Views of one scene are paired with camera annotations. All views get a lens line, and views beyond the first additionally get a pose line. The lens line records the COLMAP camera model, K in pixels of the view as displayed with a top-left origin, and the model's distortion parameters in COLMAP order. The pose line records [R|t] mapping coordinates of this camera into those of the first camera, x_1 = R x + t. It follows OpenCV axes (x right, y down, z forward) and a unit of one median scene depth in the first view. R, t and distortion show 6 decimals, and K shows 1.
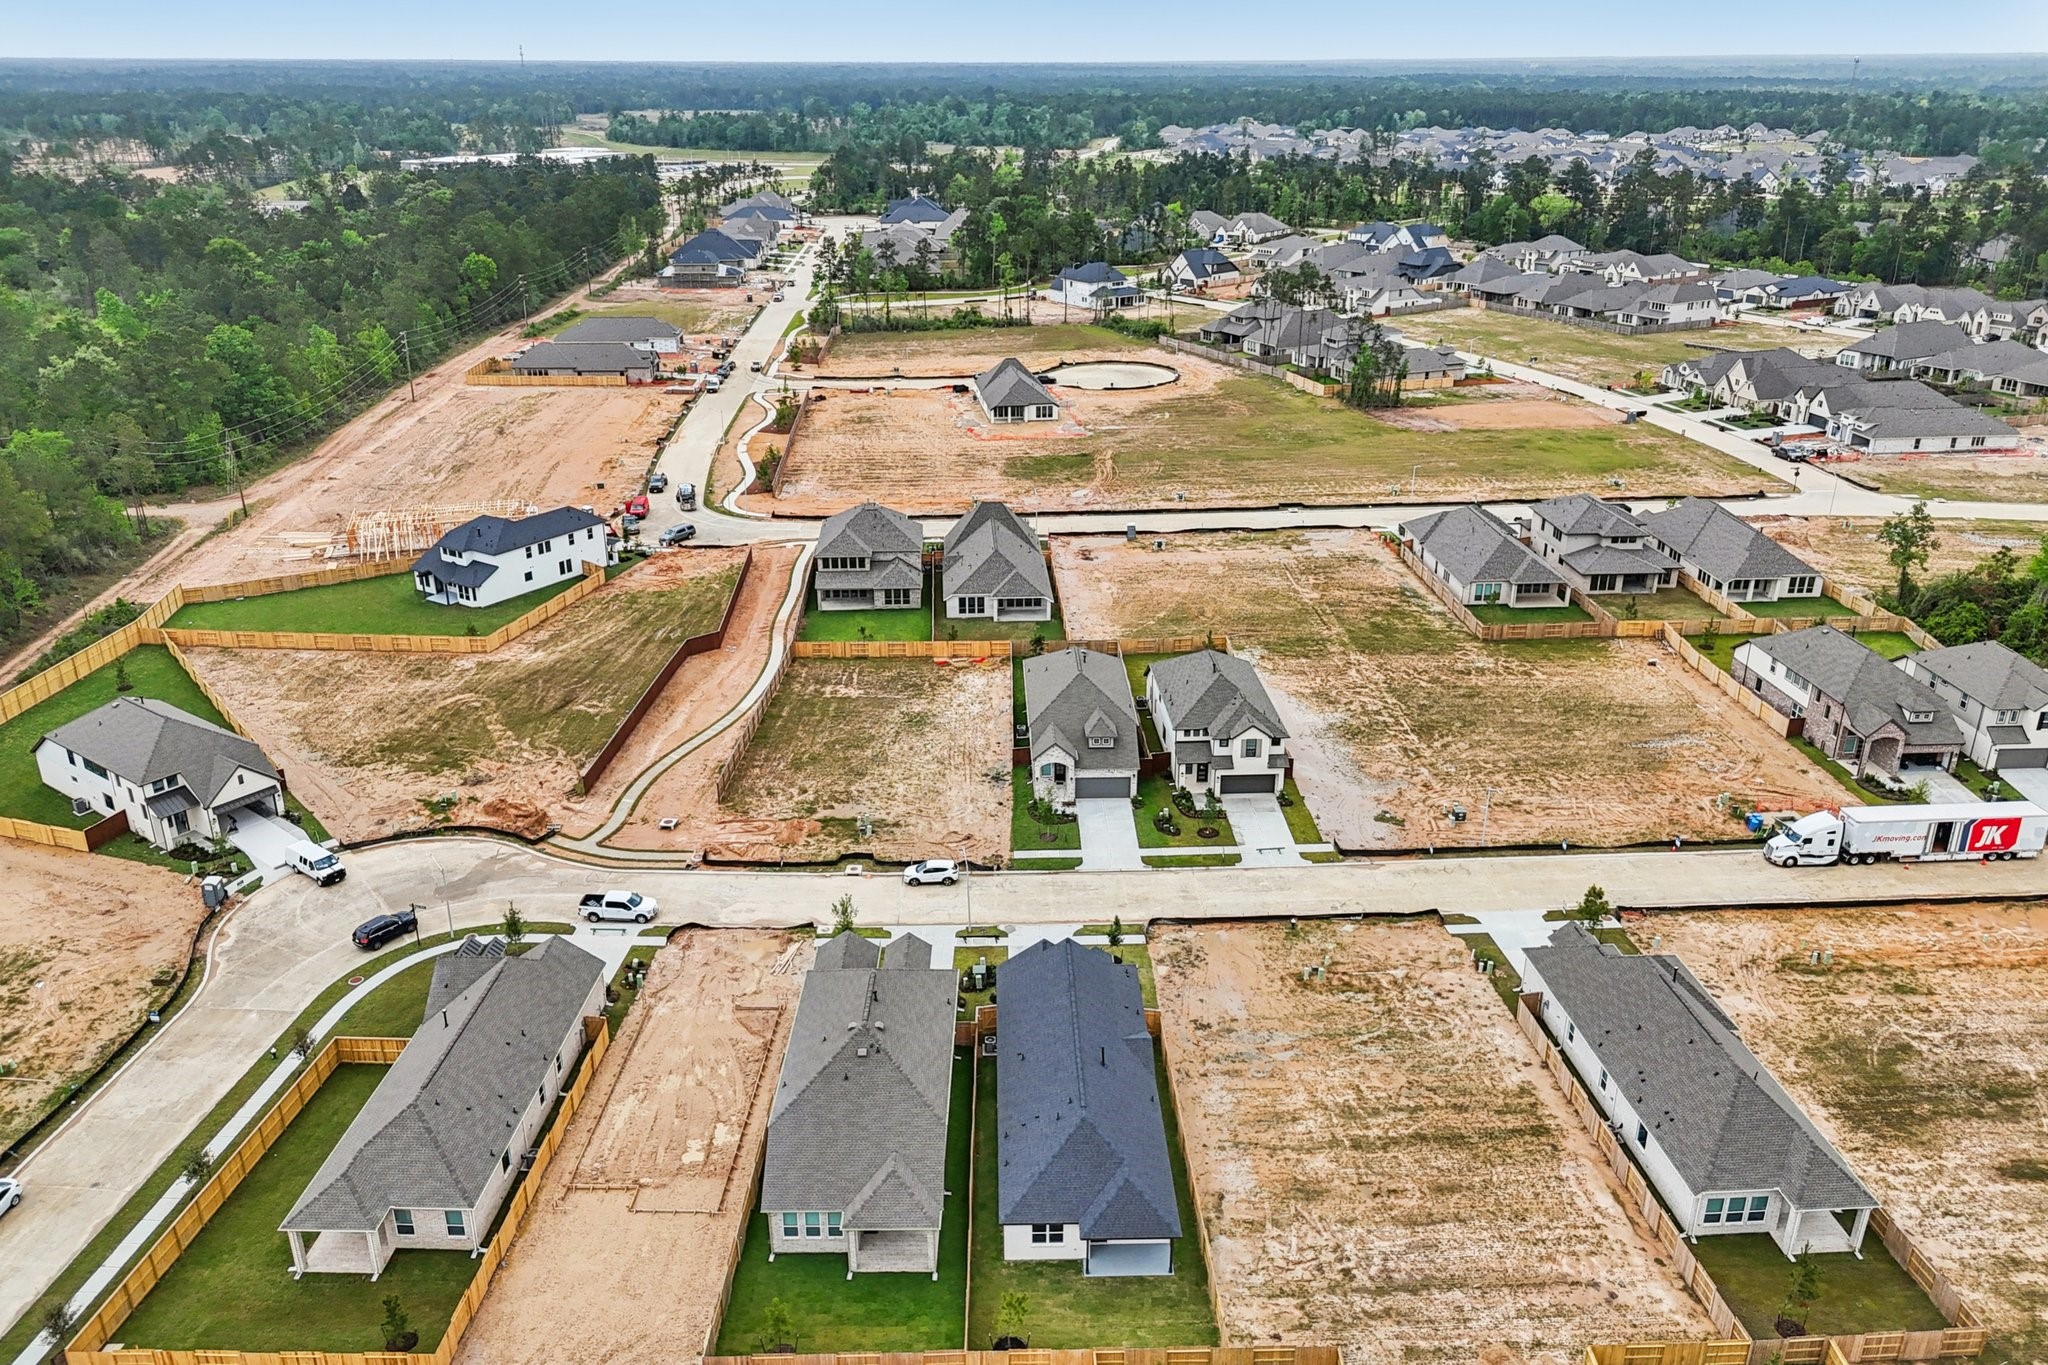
lens RADIAL K [[1515.5, 0, 1010.7], [0, 1515.5, 665.6], [0, 0, 1]] dist [0.142029, -0.293987]
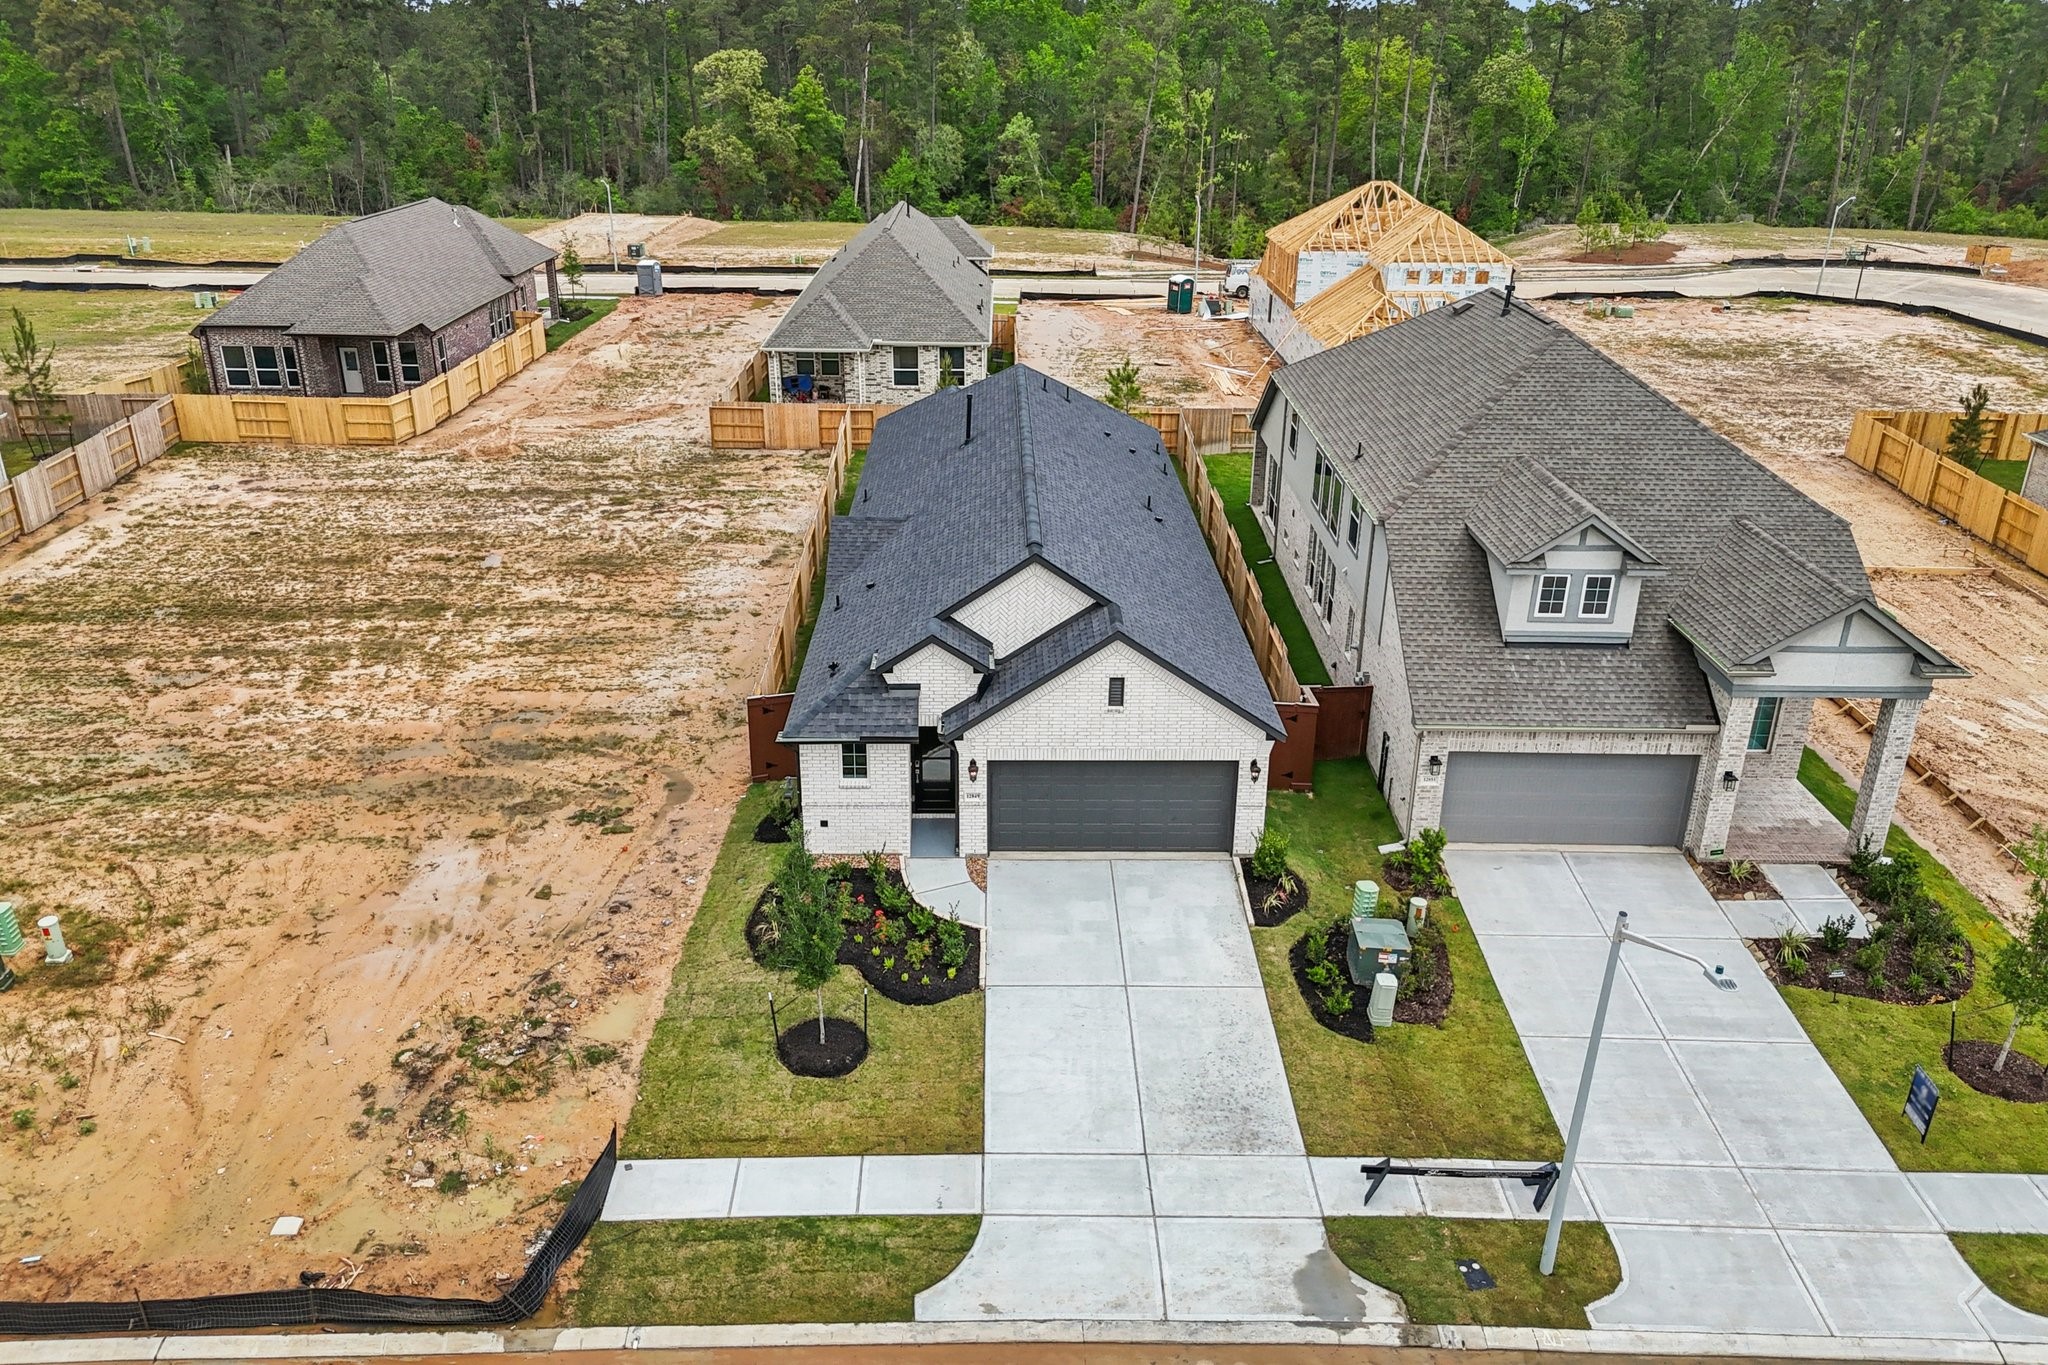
lens RADIAL K [[1509.7, 0, 1021.3], [0, 1509.7, 678.2], [0, 0, 1]] dist [0.080213, -0.081797]
pose [[-0.999981, -0.003279, -0.005145, 0.033915], [-0.005945, 0.713291, 0.700843, -0.002468], [0.001371, 0.700861, -0.713297, 0.989988]]
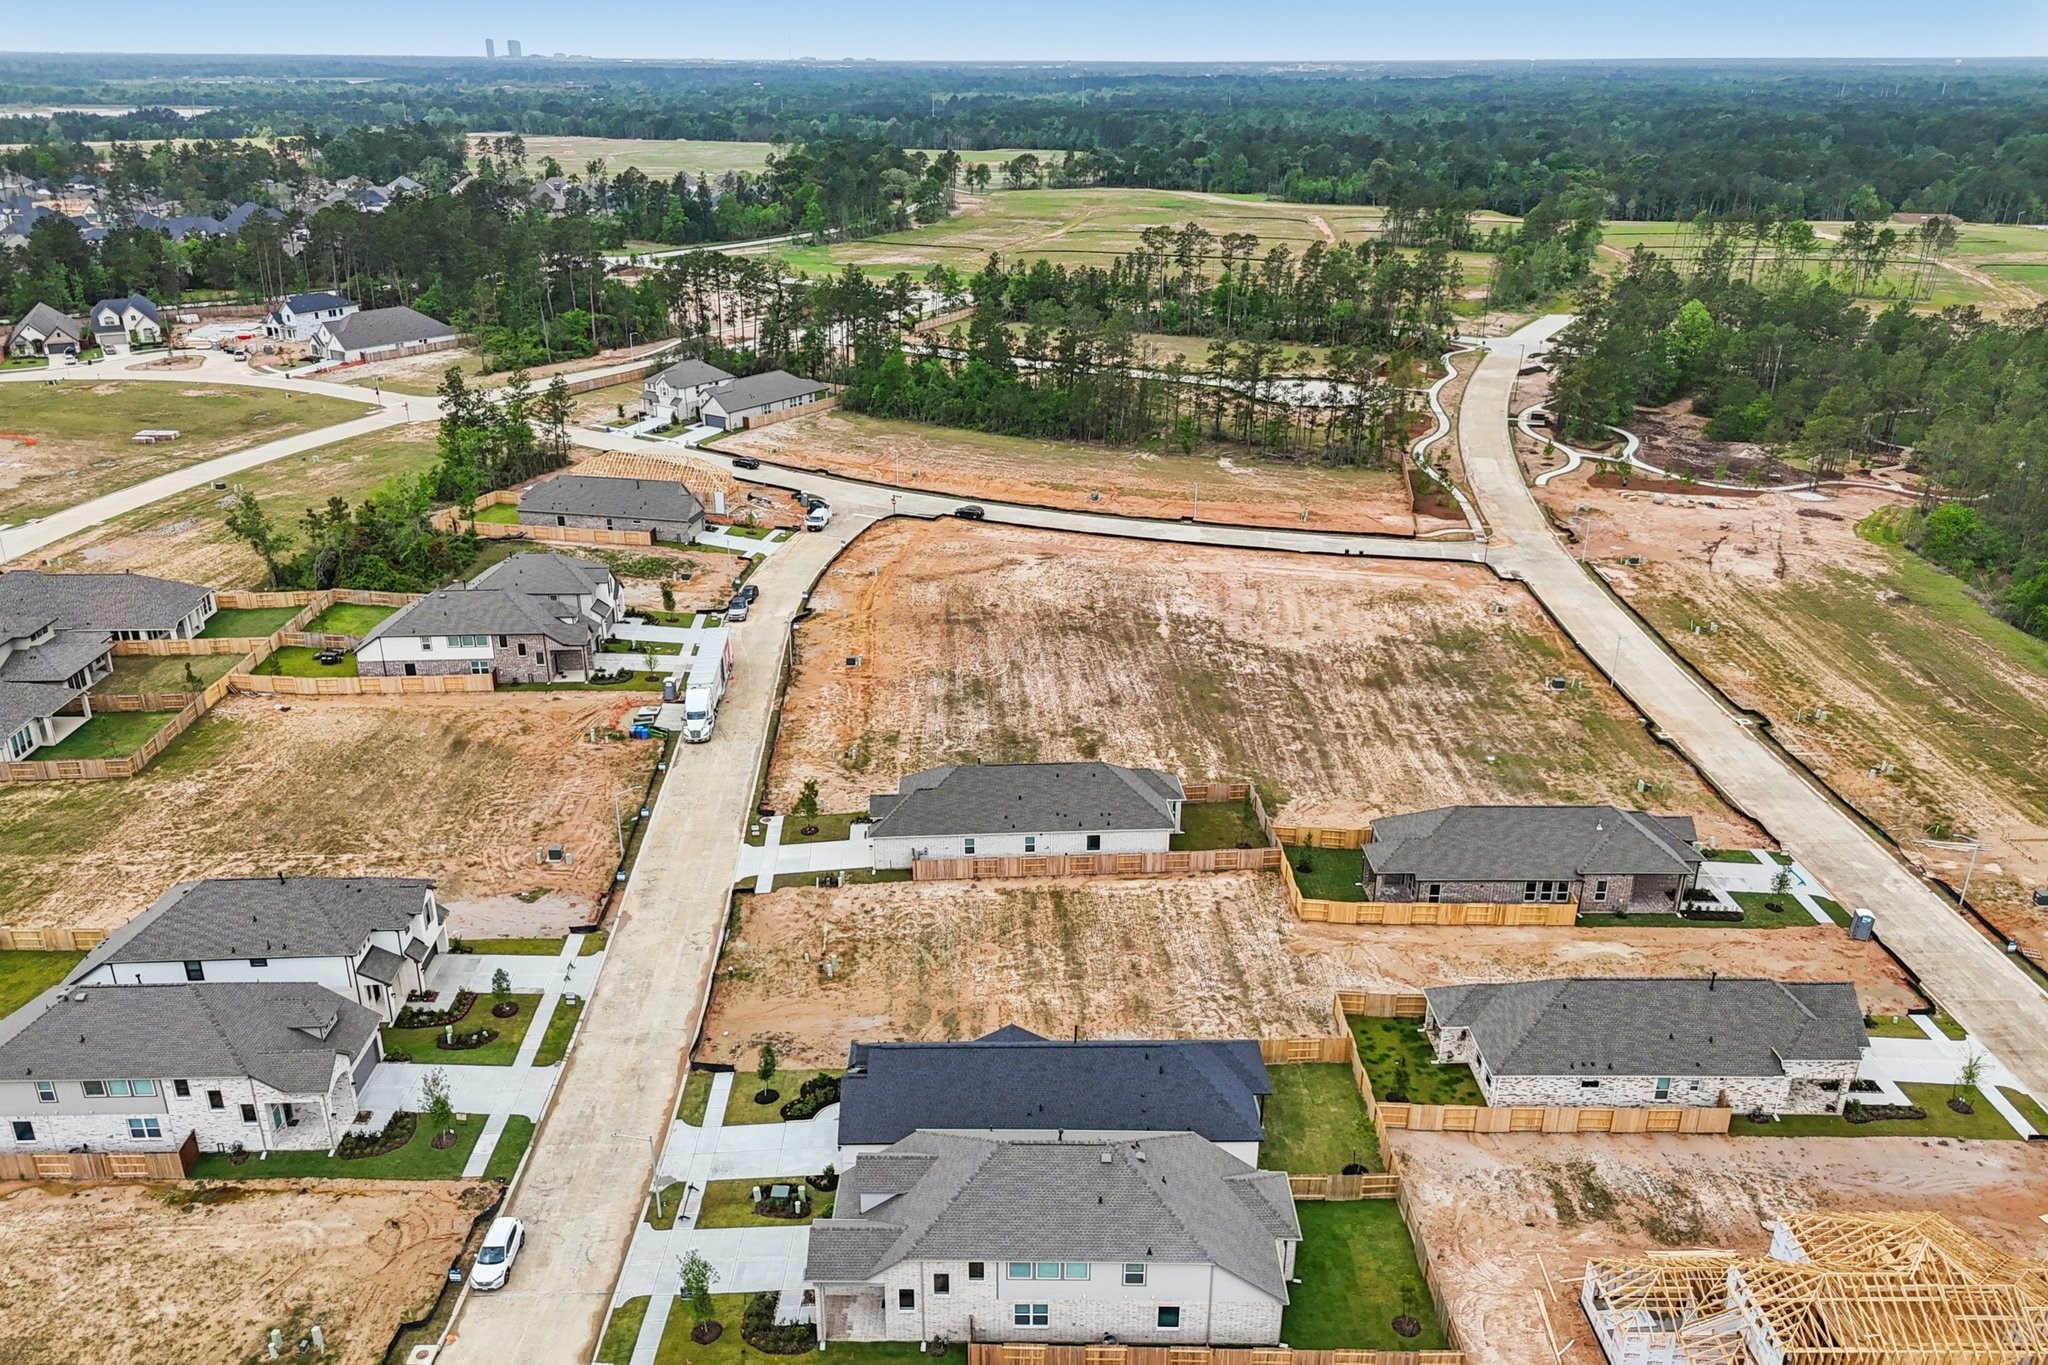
lens RADIAL K [[1528.8, 0, 1020.0], [0, 1528.8, 675.2], [0, 0, 1]] dist [0.088337, -0.084496]
pose [[0.001941, -0.370496, 0.928832, -0.585728], [0.367161, 0.864225, 0.343958, -0.233575], [-0.930155, 0.340363, 0.137709, 0.583999]]
